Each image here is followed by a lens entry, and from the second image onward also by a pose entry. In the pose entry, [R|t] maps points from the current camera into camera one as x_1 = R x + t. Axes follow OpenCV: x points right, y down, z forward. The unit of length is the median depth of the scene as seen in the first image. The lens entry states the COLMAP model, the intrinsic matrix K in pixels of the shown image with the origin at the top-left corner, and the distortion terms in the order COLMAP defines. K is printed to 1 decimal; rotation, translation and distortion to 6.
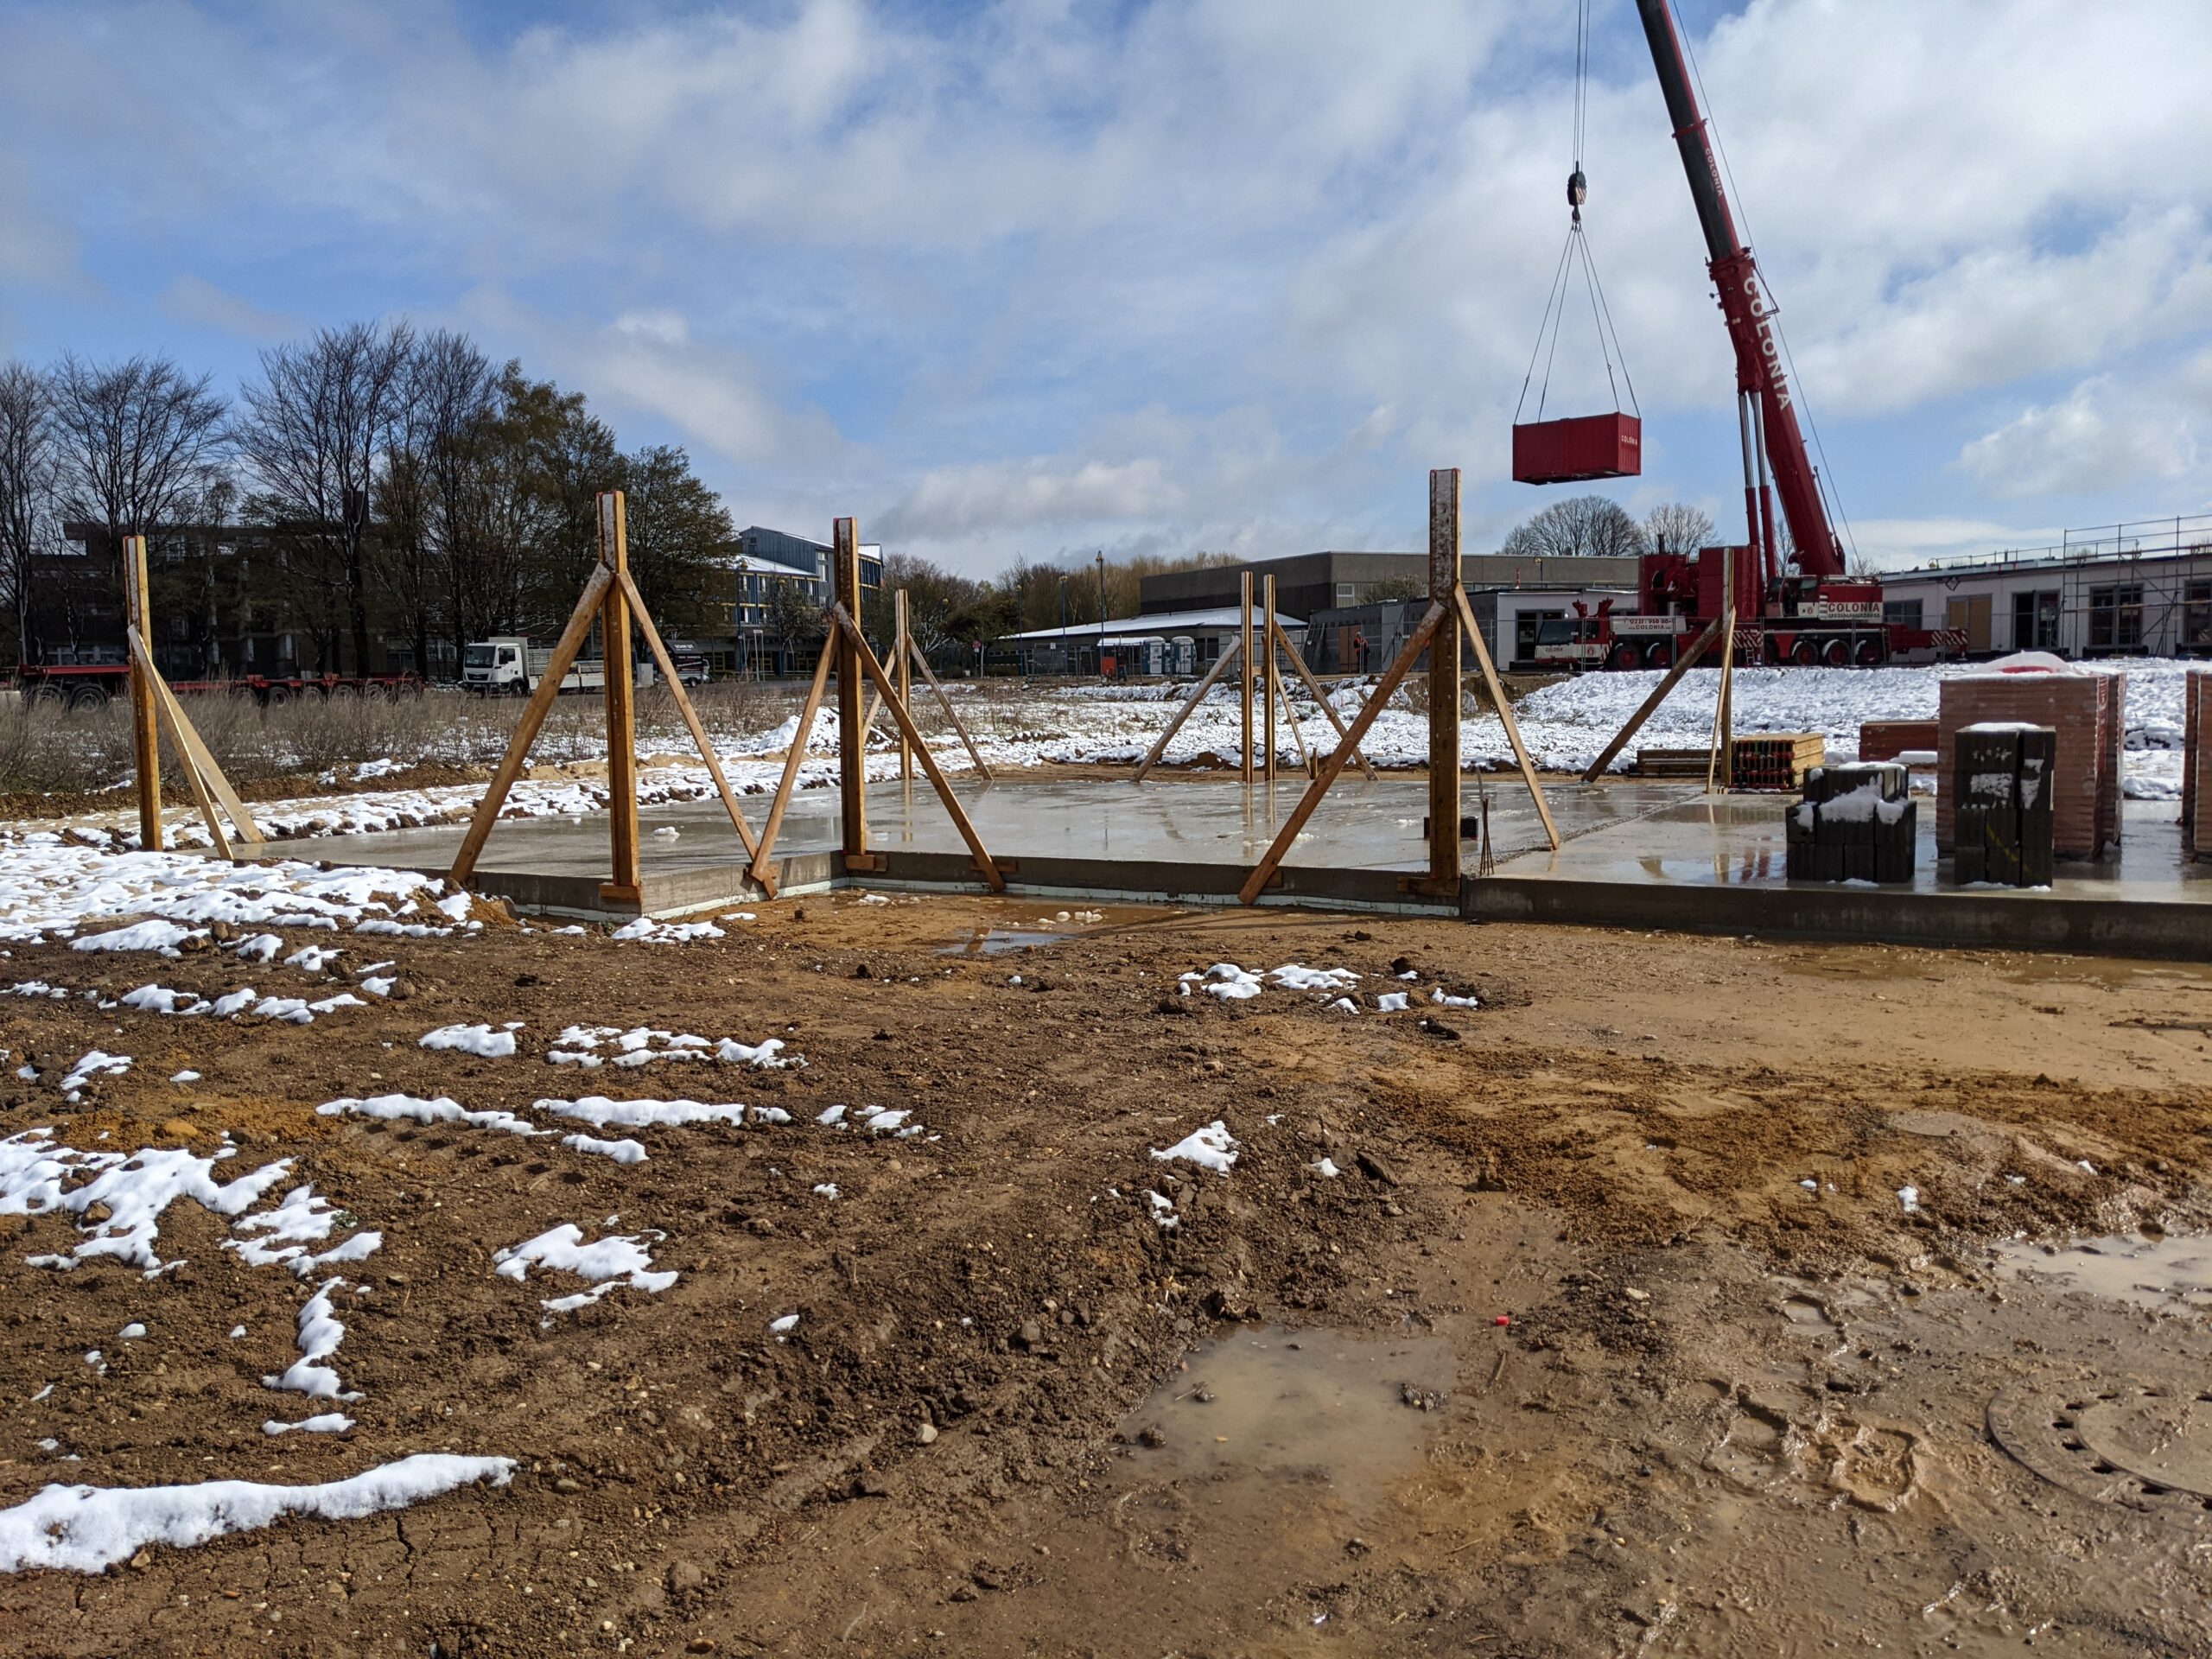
lens RADIAL K [[1763.3, 0, 1110.2], [0, 1763.3, 813.5], [0, 0, 1]] dist [0.062575, -0.089339]
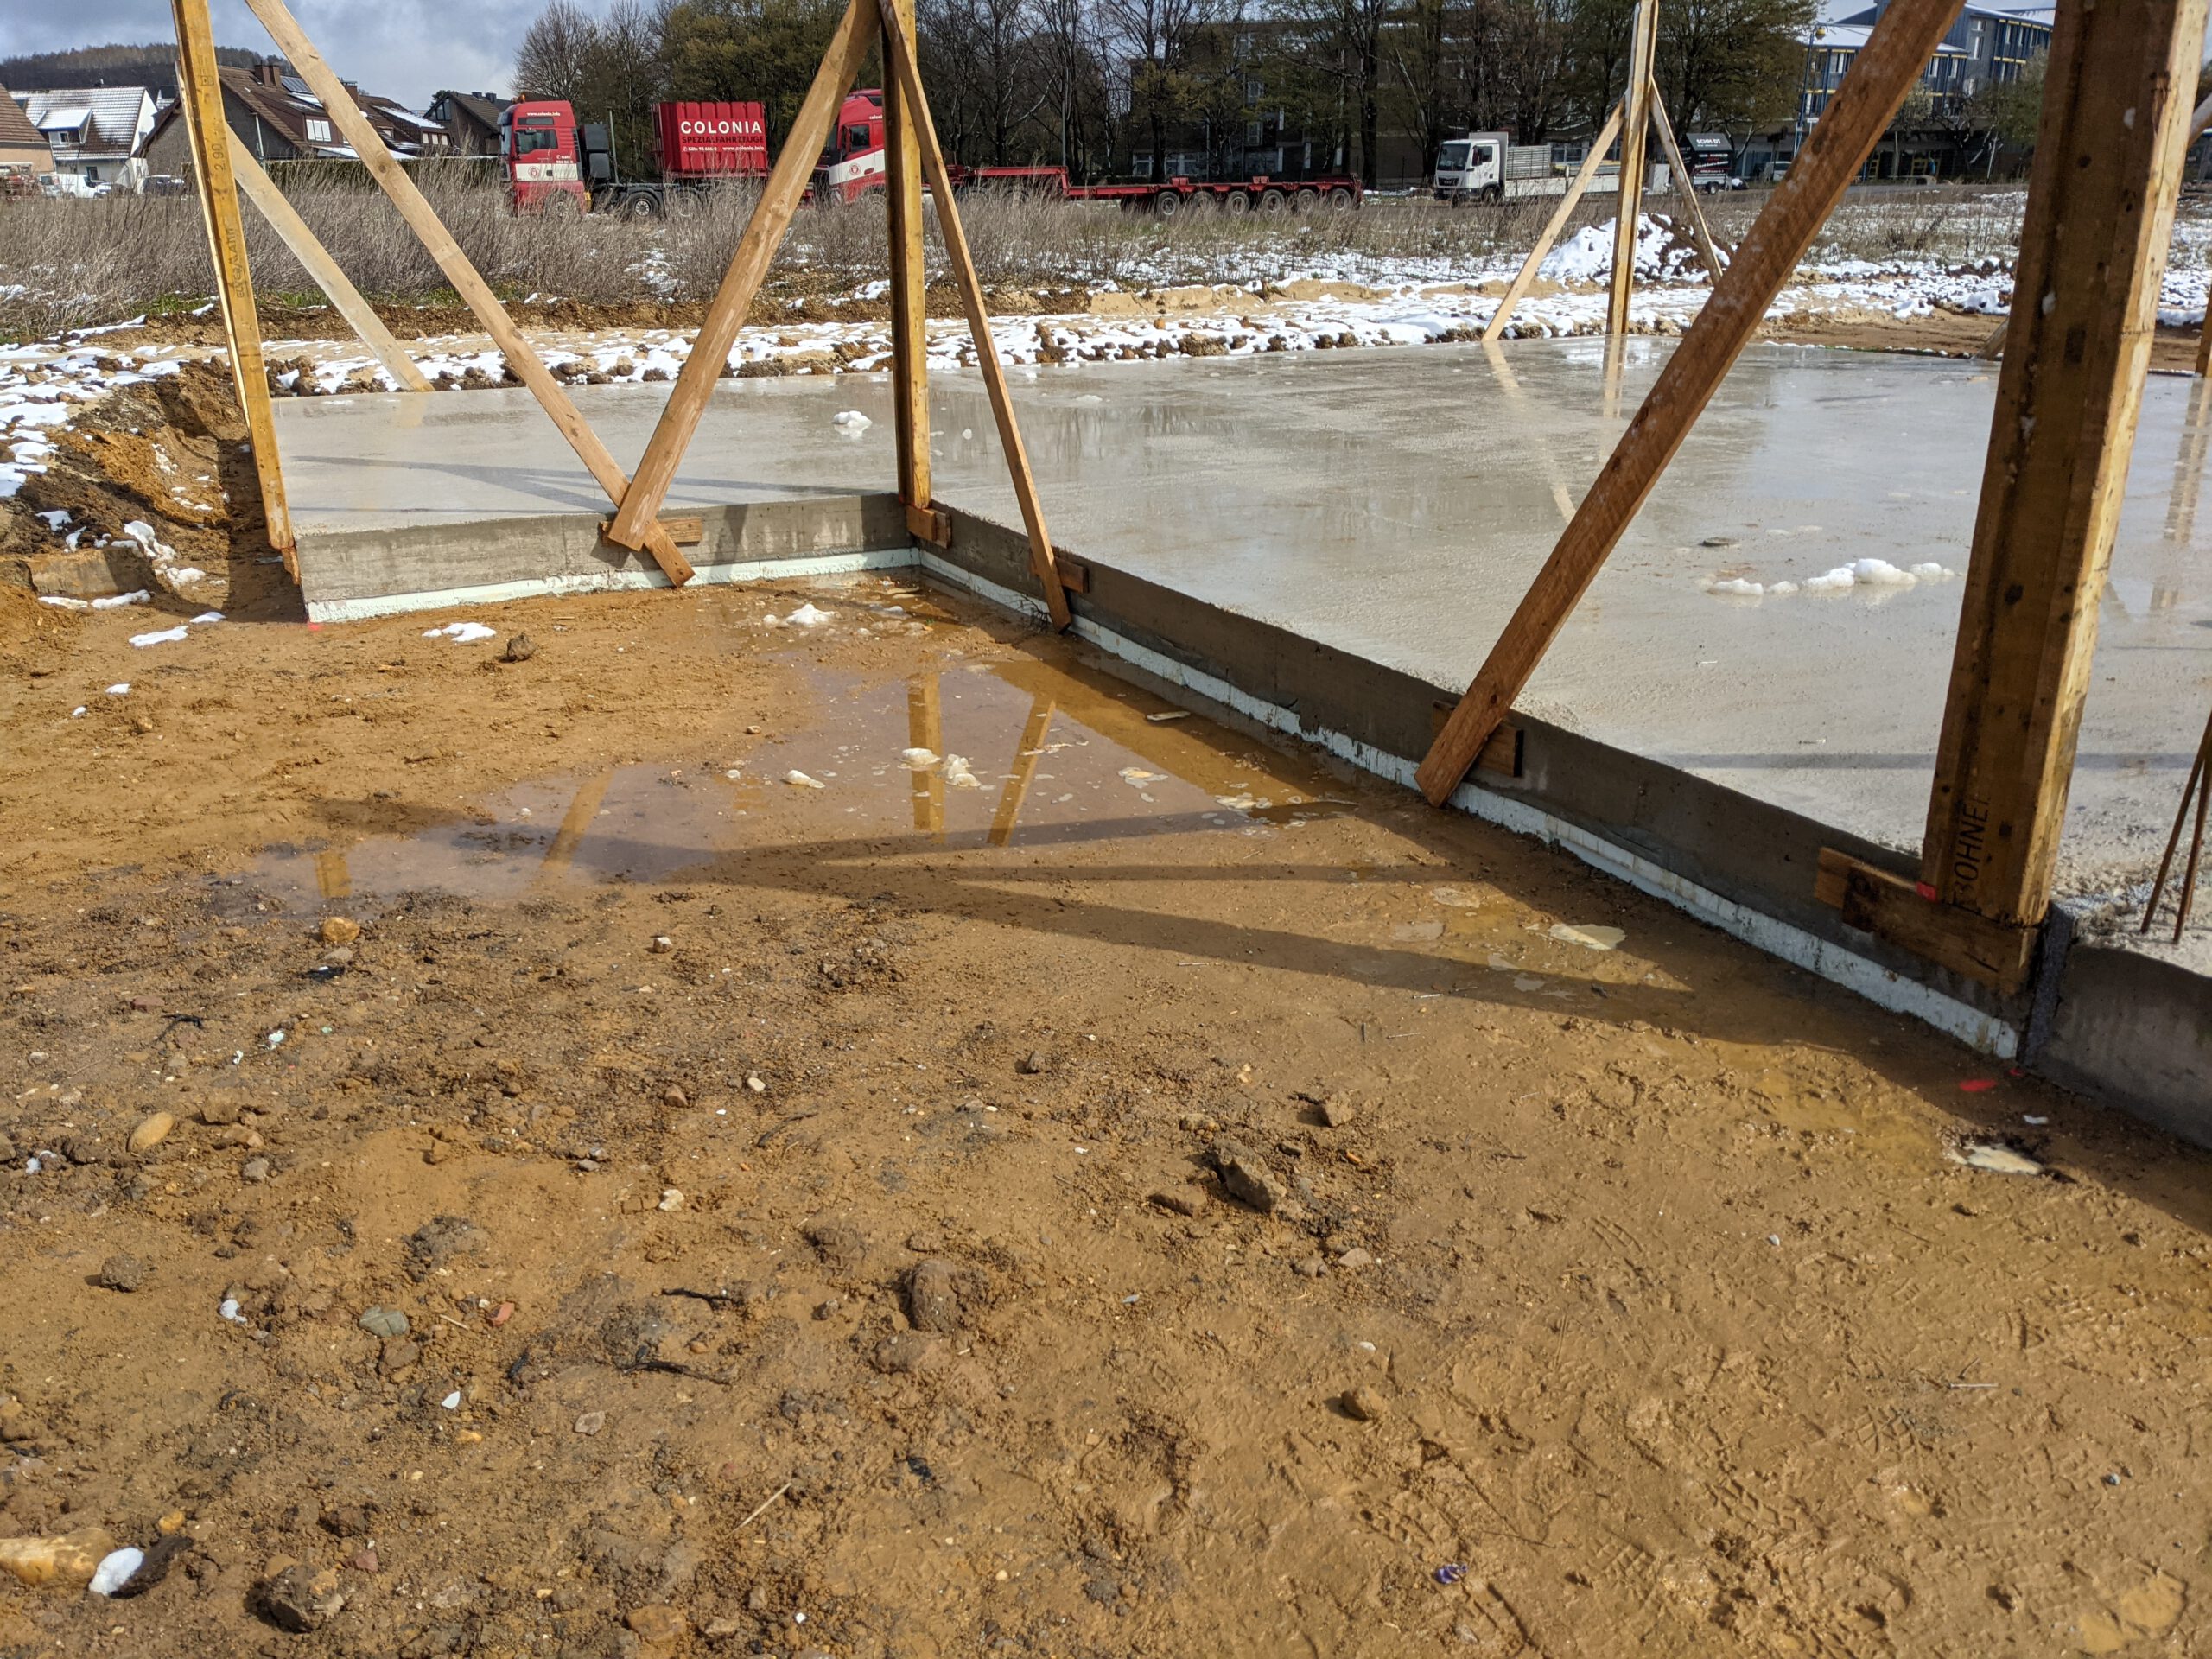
lens RADIAL K [[1763.3, 0, 1102.9], [0, 1763.3, 825.7], [0, 0, 1]] dist [0.062575, -0.089339]
pose [[0.819375, 0.197183, -0.538278, 0.194086], [-0.048455, 0.959443, 0.277706, -0.032516], [0.571206, -0.201463, 0.795698, 0.644627]]
